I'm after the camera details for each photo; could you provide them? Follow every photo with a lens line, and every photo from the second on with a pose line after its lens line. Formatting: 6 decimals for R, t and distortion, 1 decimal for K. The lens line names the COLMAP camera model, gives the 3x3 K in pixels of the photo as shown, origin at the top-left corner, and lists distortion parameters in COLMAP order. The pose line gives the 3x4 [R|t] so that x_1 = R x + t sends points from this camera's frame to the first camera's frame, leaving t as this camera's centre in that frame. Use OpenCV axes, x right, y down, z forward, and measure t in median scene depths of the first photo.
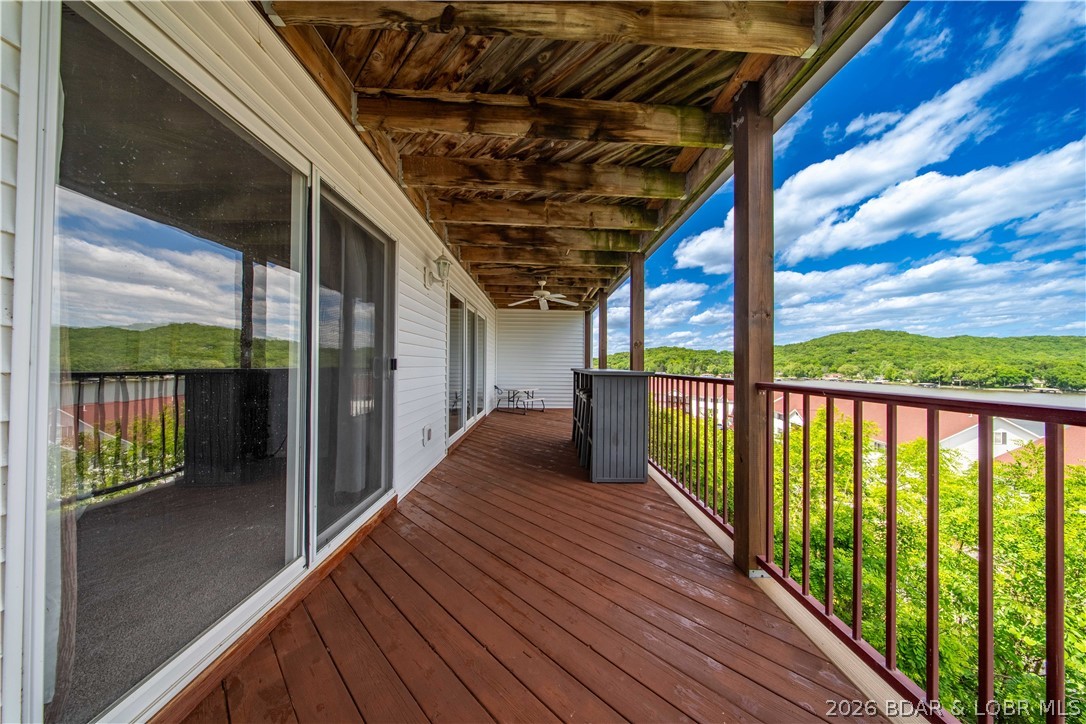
lens RADIAL K [[311.8, 0, 567.7], [0, 311.8, 361.8], [0, 0, 1]] dist [-0.009374, -0.000486]
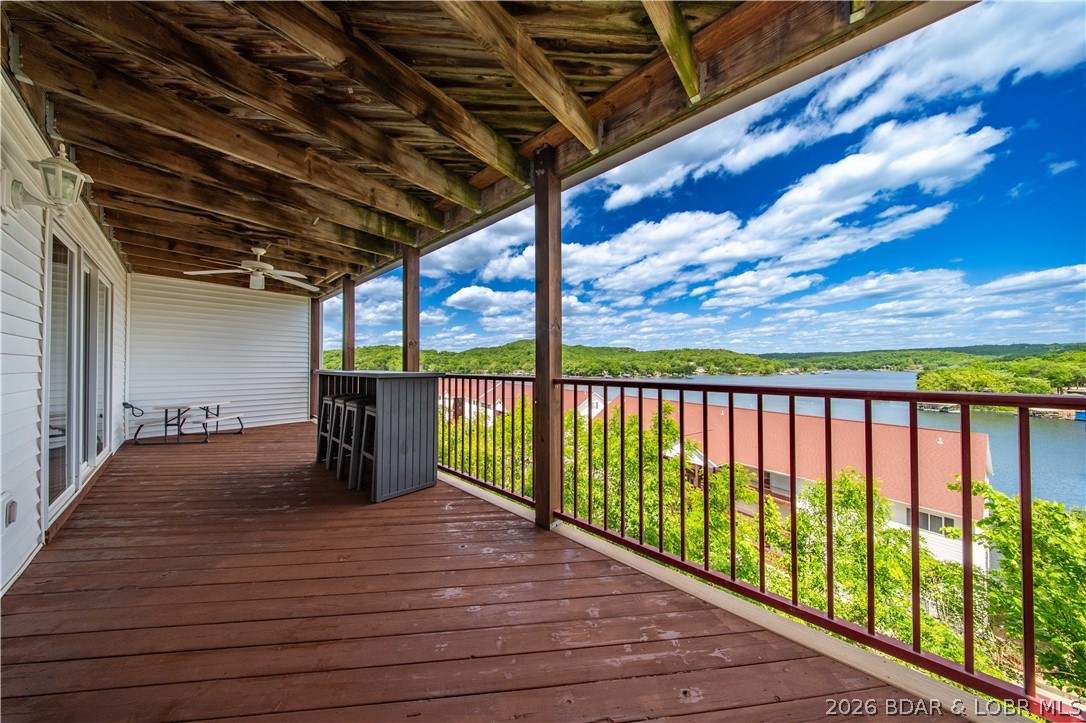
lens RADIAL K [[311.8, 0, 536.1], [0, 311.8, 360.2], [0, 0, 1]] dist [-0.009374, -0.000486]
pose [[0.692144, 0.002336, 0.721756, -0.189348], [0.000243, 0.999994, -0.003469, -0.002166], [-0.721760, 0.002576, 0.692139, 0.070554]]
